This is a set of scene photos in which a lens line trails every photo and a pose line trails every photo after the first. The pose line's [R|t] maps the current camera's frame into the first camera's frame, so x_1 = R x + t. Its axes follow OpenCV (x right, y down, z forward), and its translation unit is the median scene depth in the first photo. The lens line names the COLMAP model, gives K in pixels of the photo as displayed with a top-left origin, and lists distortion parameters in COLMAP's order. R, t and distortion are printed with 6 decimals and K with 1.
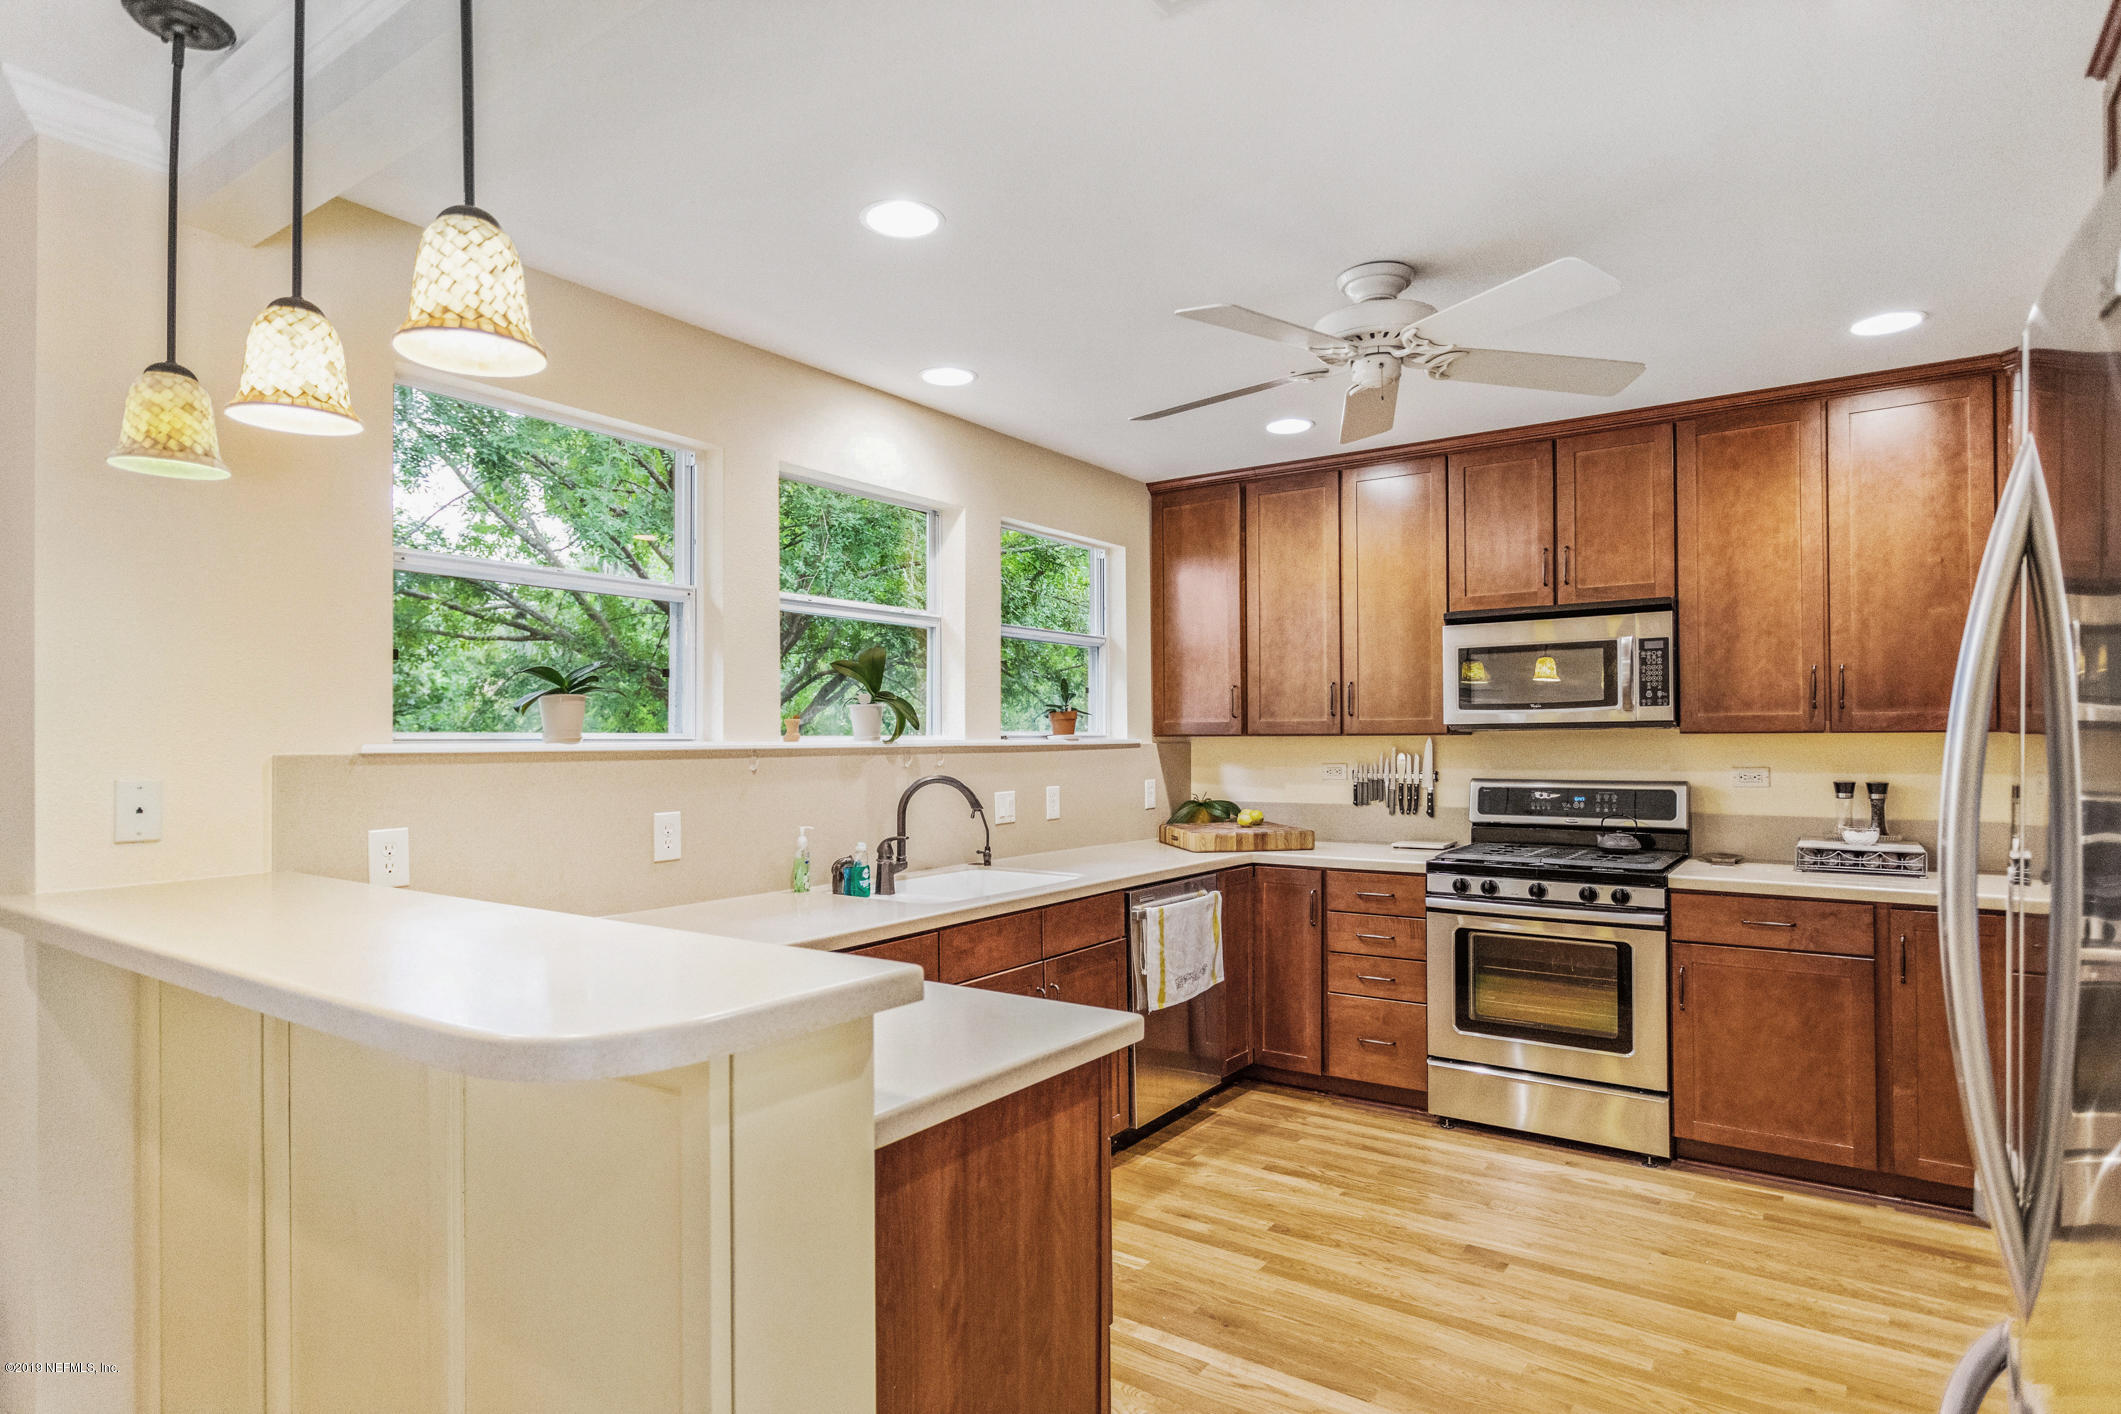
lens RADIAL K [[1149.2, 0, 1054.2], [0, 1149.2, 727.0], [0, 0, 1]] dist [0.002902, 0.001145]
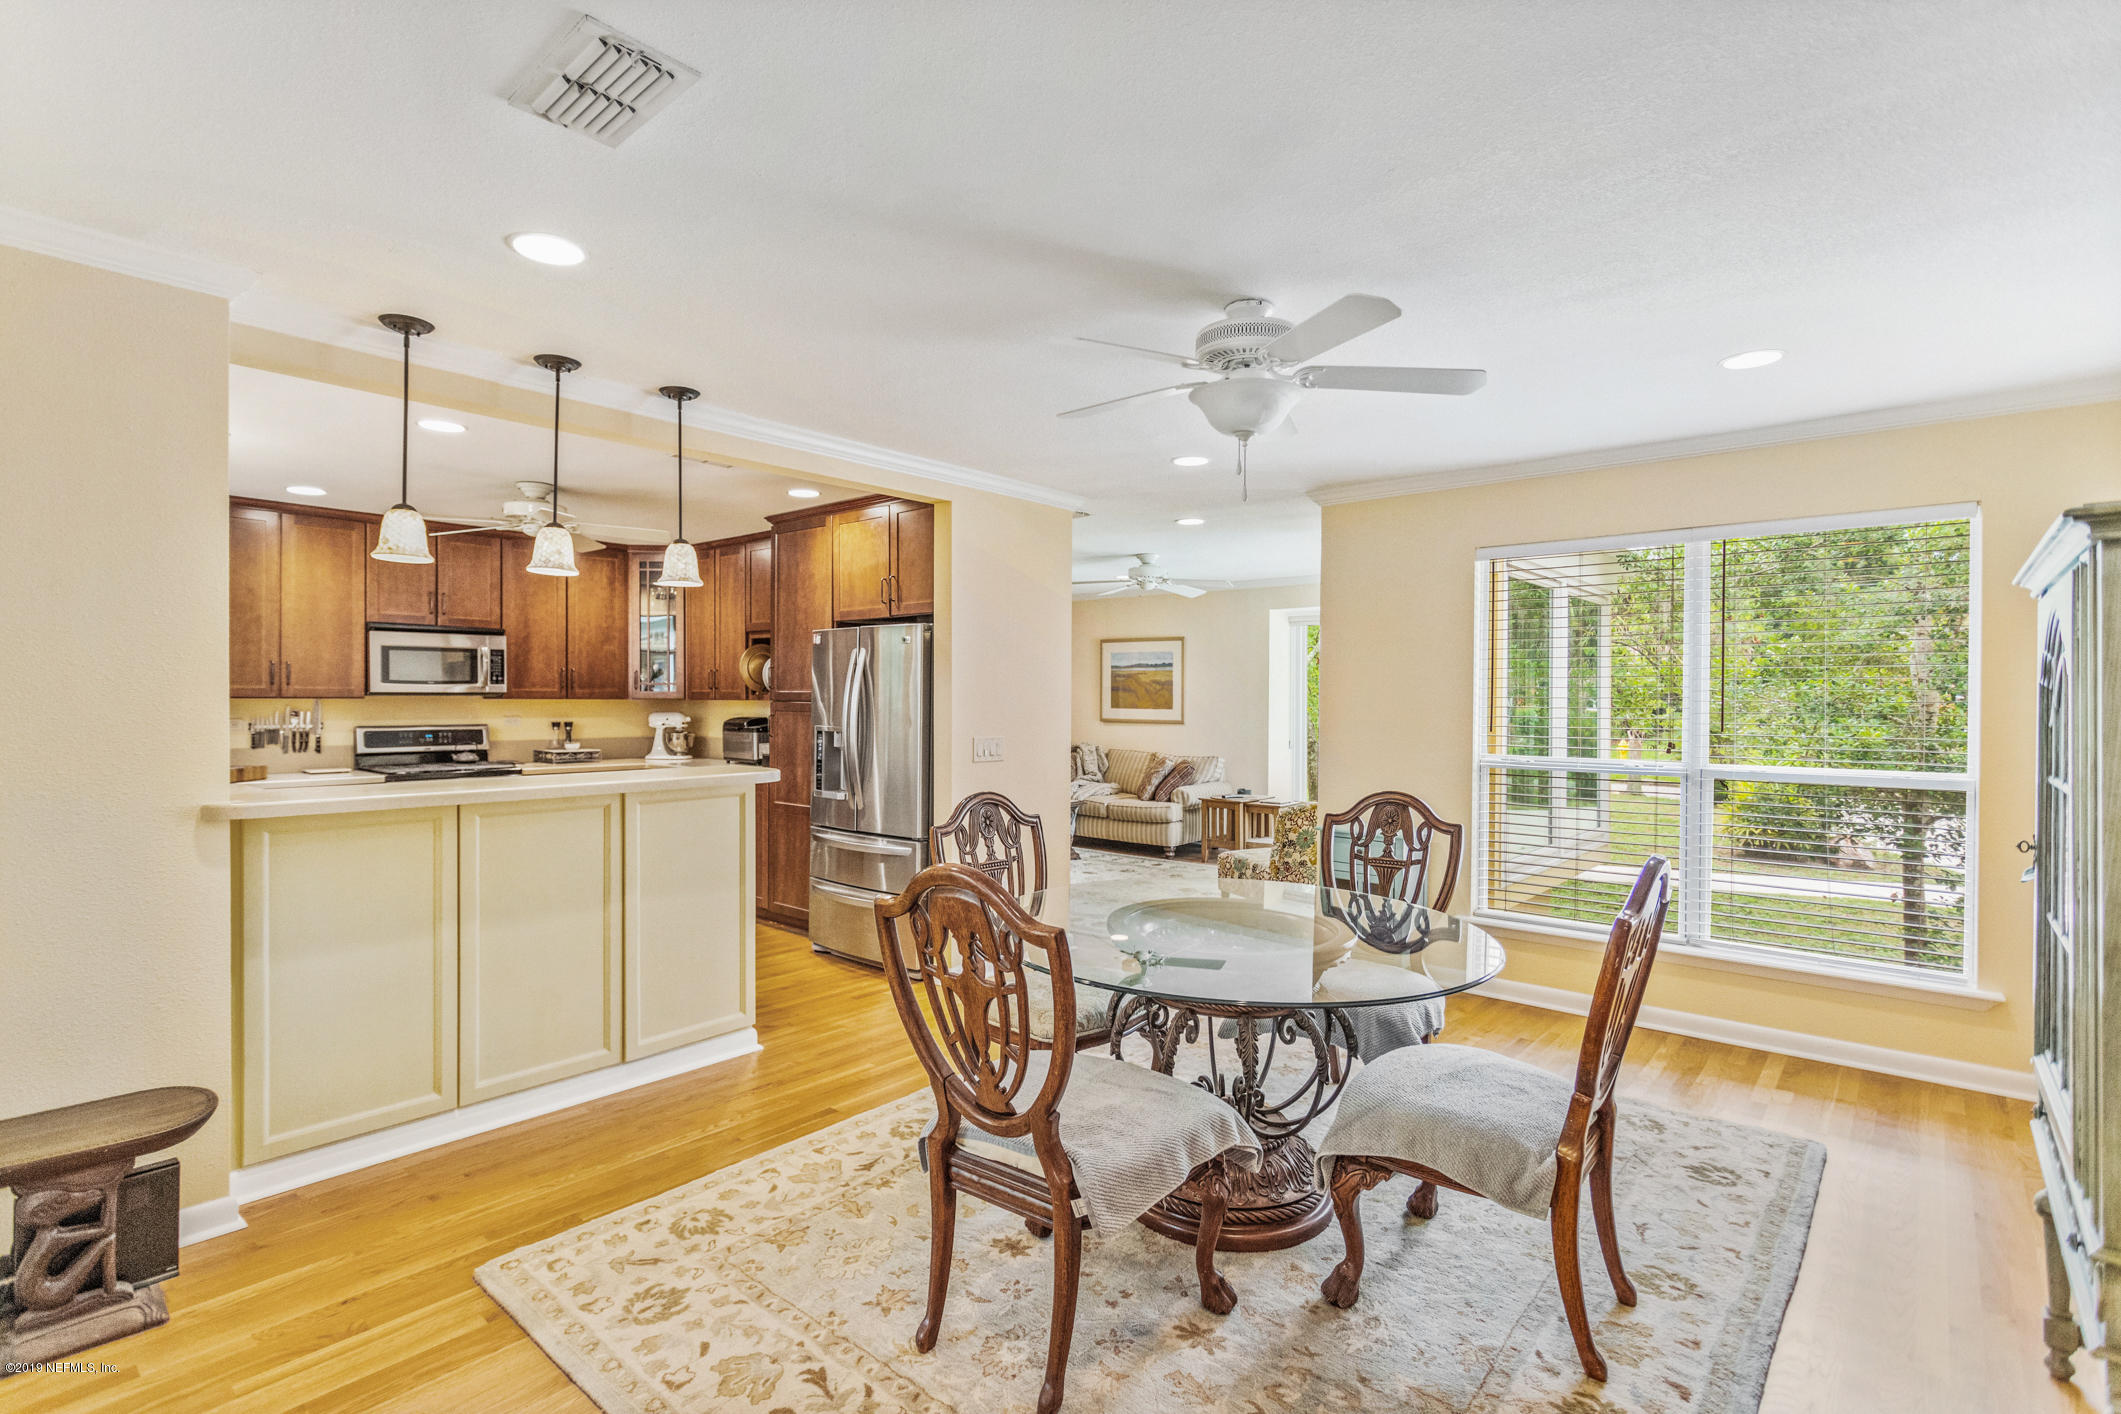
lens RADIAL K [[1016.6, 0, 1060.0], [0, 1016.6, 704.5], [0, 0, 1]] dist [-0.001590, 0.000429]
pose [[0.091943, -0.000241, 0.995764, -1.006534], [-0.015099, 0.999885, 0.001636, -0.001663], [-0.995650, -0.015185, 0.091929, -0.092831]]
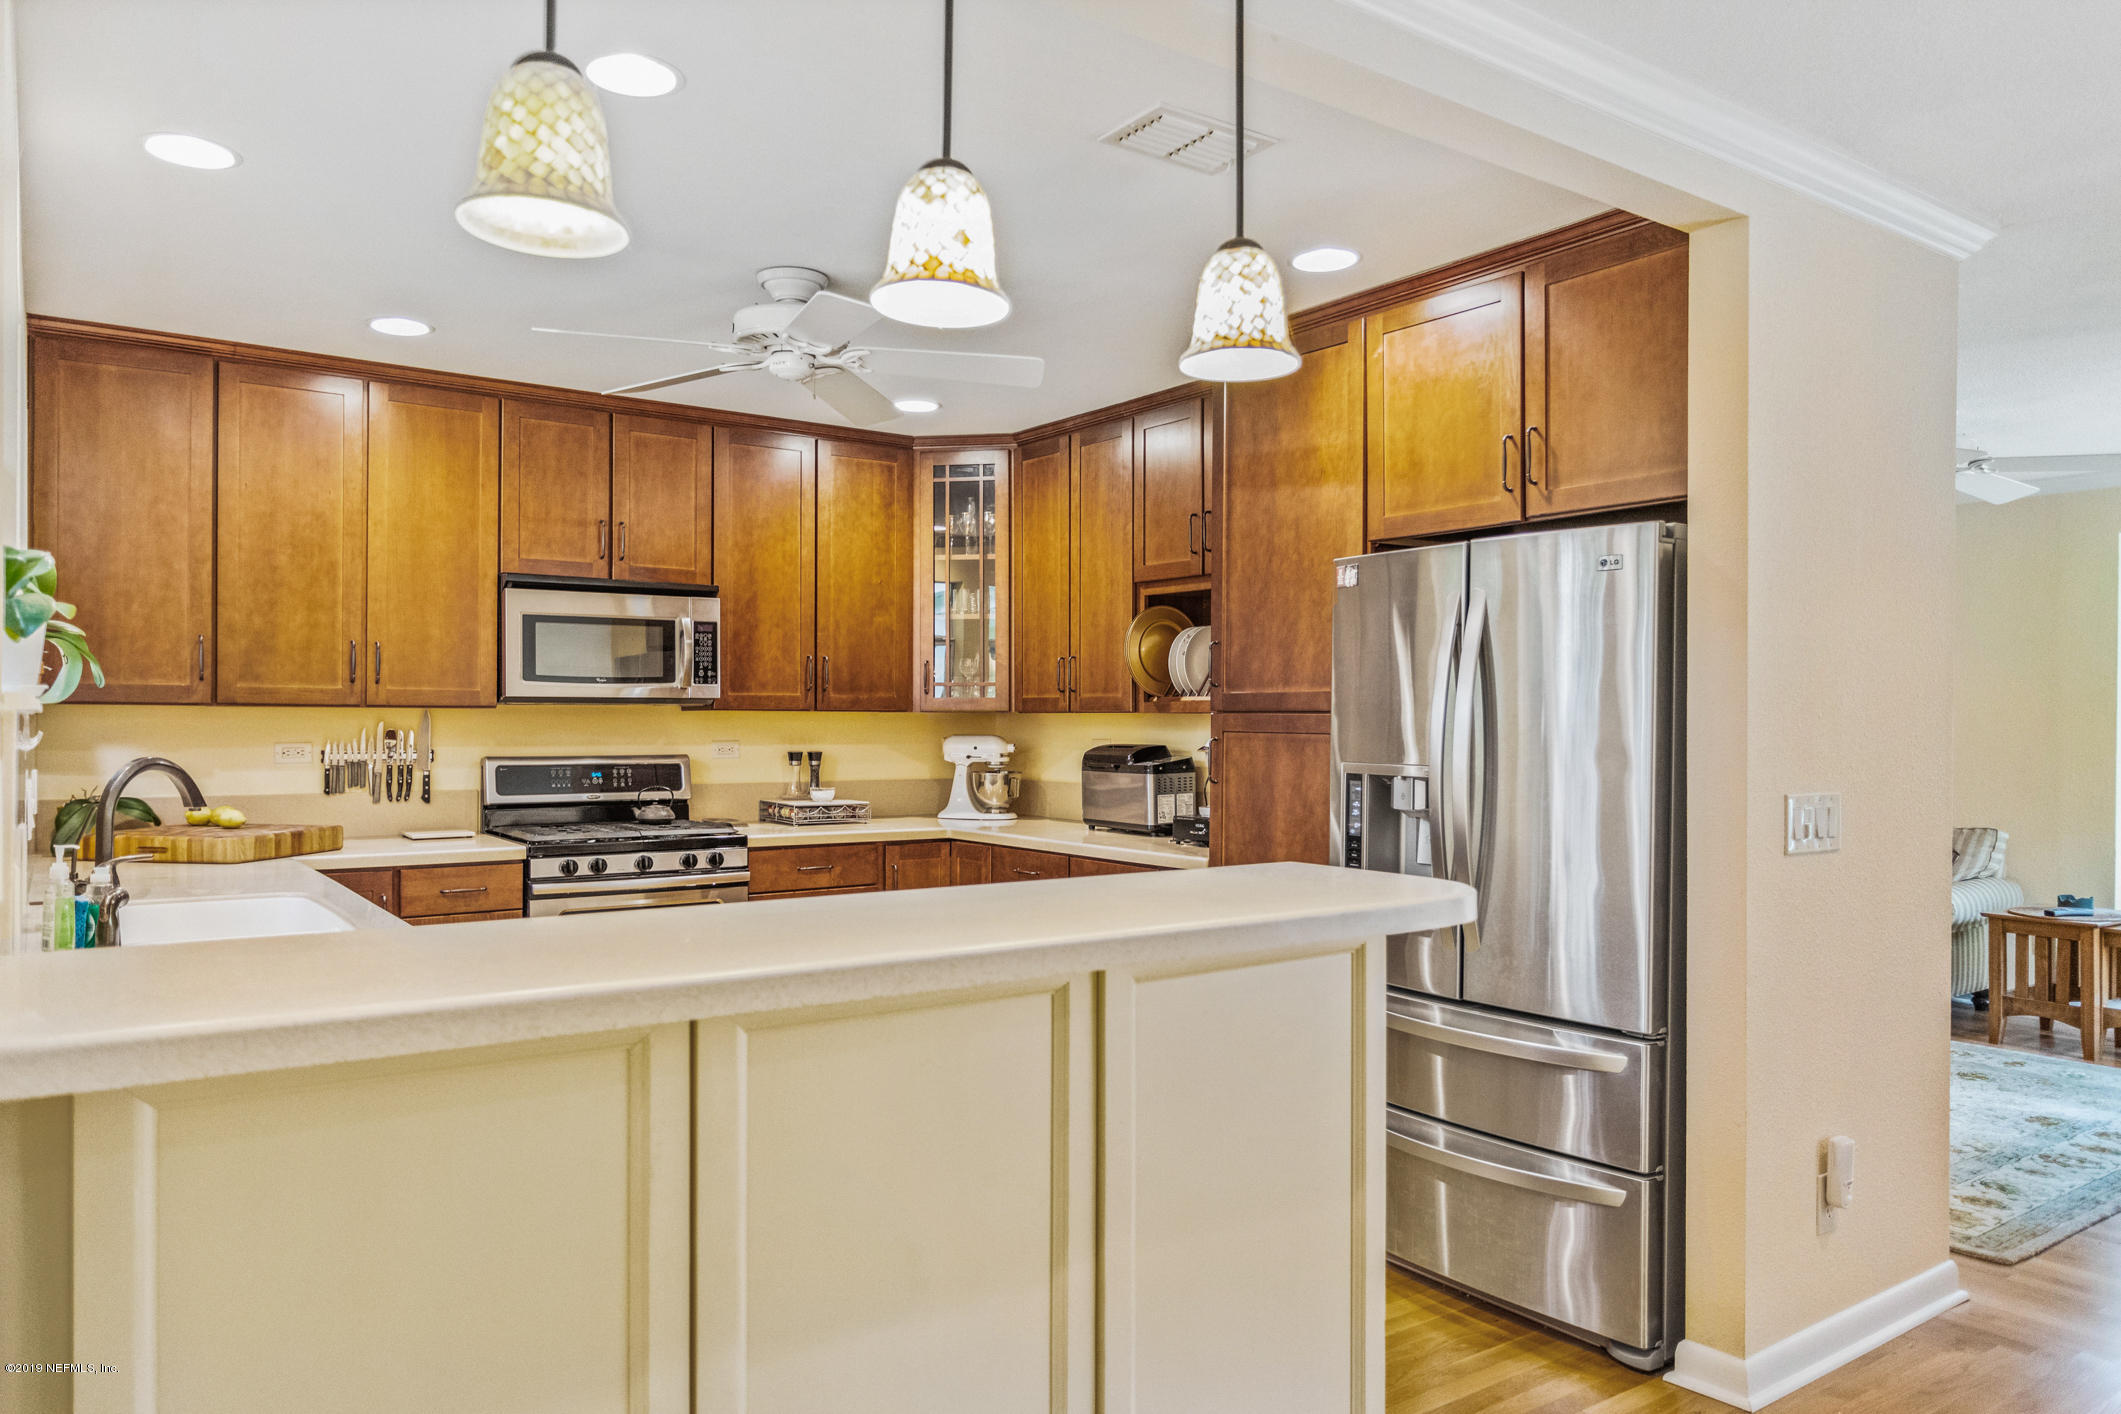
lens RADIAL K [[1436.1, 0, 1045.3], [0, 1436.1, 722.2], [0, 0, 1]] dist [-0.003903, -0.002387]
pose [[0.334182, 0.005975, 0.942489, -0.596141], [-0.016508, 0.999864, -0.000485, 0.011803], [-0.942364, -0.015396, 0.334235, 0.224888]]
